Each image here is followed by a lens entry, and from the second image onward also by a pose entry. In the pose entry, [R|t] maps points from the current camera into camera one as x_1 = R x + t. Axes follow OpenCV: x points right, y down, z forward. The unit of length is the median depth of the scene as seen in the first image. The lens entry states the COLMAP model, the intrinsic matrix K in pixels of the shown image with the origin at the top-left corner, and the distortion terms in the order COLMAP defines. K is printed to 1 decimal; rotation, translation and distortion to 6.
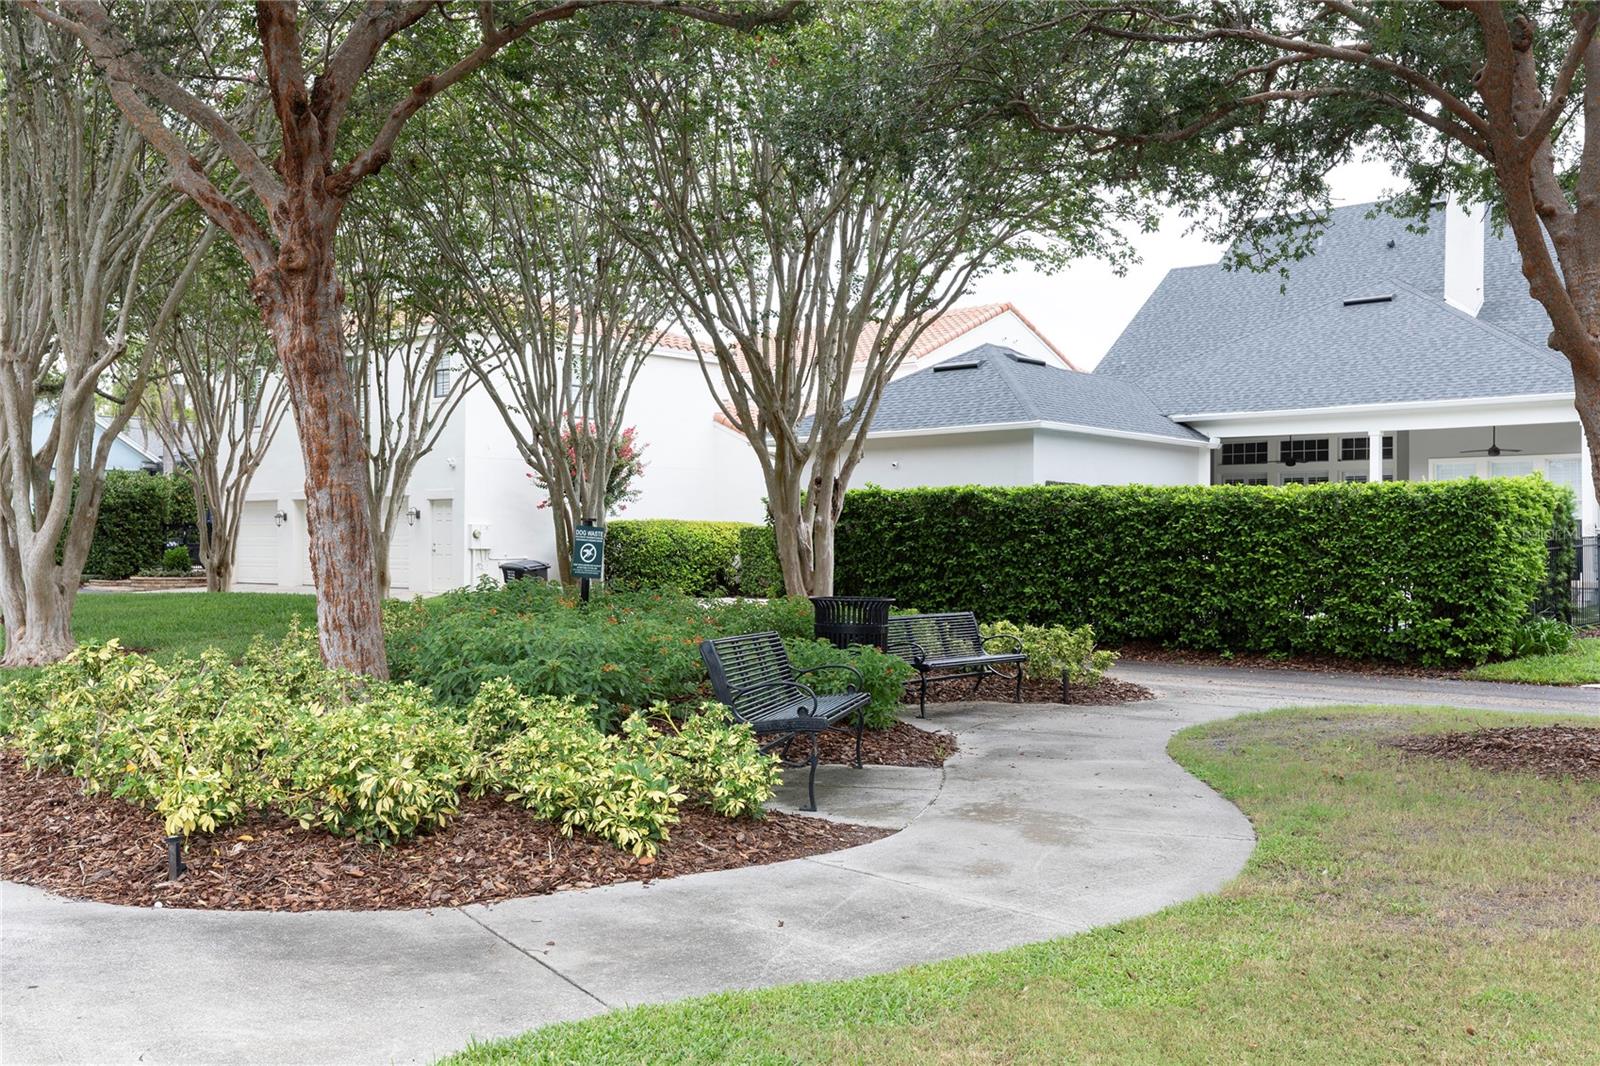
lens RADIAL K [[1587.8, 0, 800.0], [0, 1587.8, 533.0], [0, 0, 1]] dist [0.002969, 0.003440]
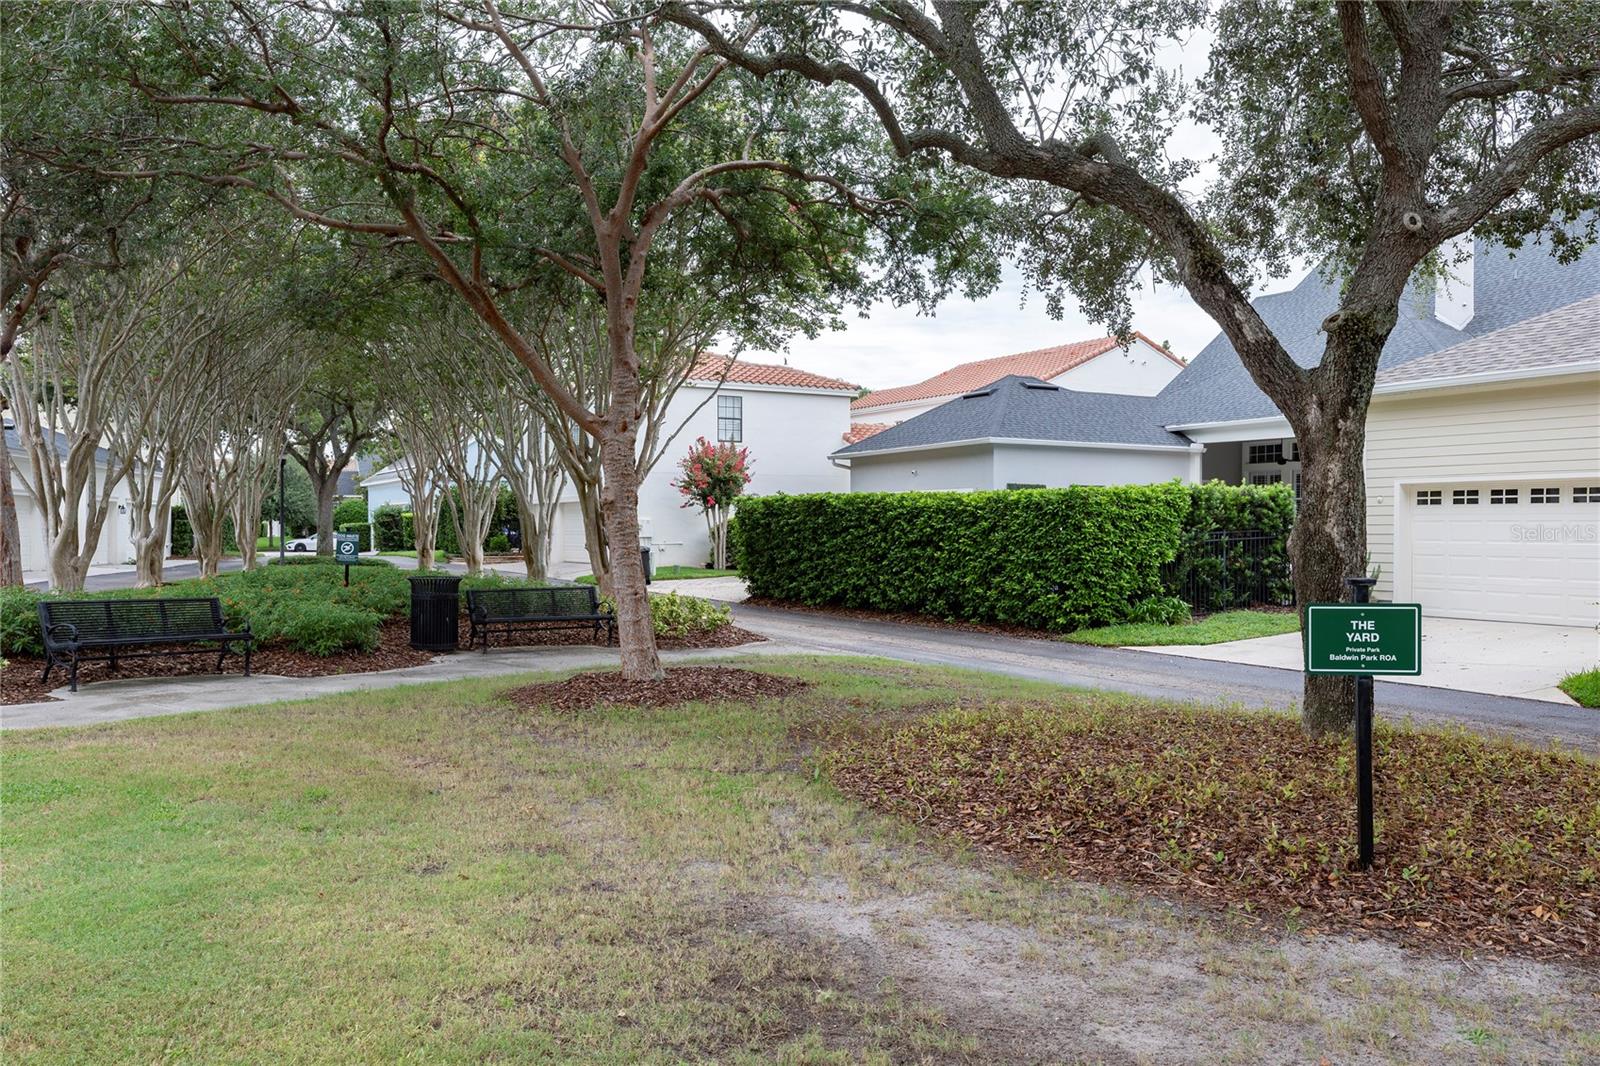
lens RADIAL K [[1292.1, 0, 800.0], [0, 1292.1, 533.0], [0, 0, 1]] dist [-0.002022, -0.001645]
pose [[0.942879, -0.004723, -0.333103, 0.501737], [0.009167, 0.999889, 0.011772, -0.009667], [0.333011, -0.014153, 0.942817, -0.063767]]
